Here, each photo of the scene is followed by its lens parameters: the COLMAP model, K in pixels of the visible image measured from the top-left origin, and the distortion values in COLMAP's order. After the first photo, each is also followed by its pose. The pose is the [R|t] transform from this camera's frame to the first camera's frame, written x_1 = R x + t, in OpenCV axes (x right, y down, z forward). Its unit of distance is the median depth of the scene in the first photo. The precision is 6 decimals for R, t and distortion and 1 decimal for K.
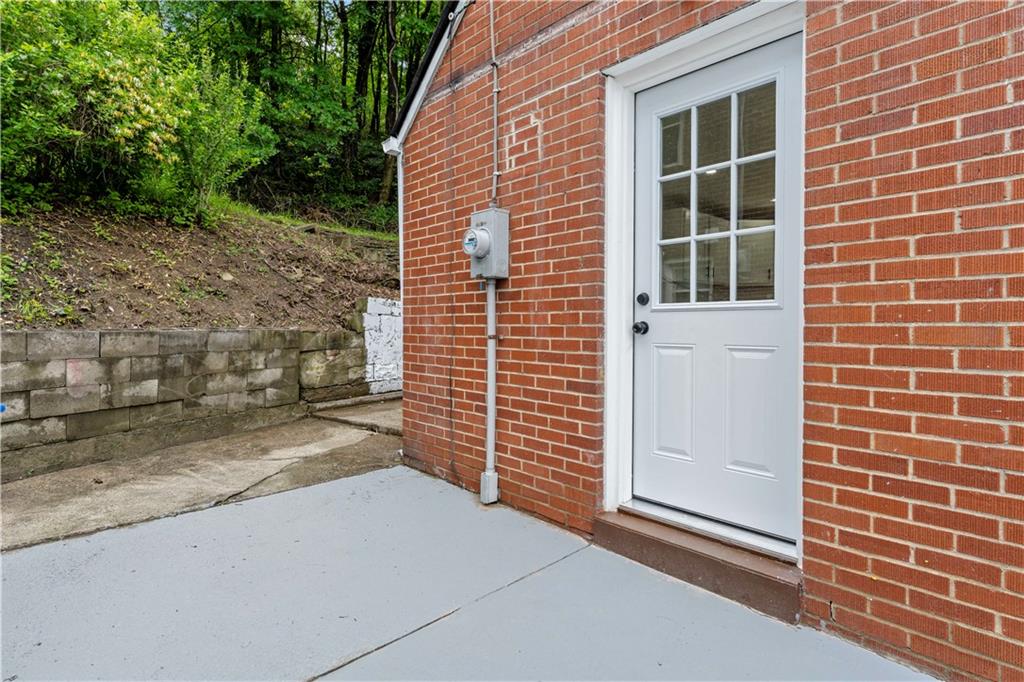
lens RADIAL K [[521.7, 0, 508.2], [0, 521.7, 338.9], [0, 0, 1]] dist [-0.003338, -0.000226]
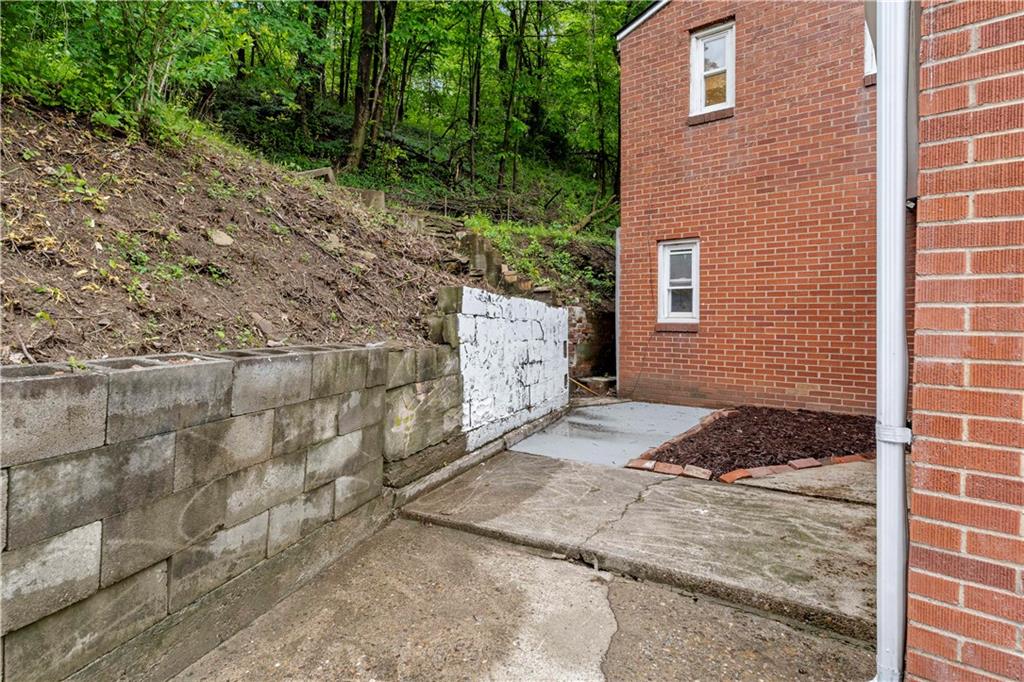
lens RADIAL K [[521.7, 0, 516.0], [0, 521.7, 336.1], [0, 0, 1]] dist [-0.003338, -0.000226]
pose [[0.984493, 0.000971, 0.175419, -0.383693], [-0.001302, 0.999998, 0.001768, -0.031114], [-0.175417, -0.001969, 0.984492, 0.513988]]
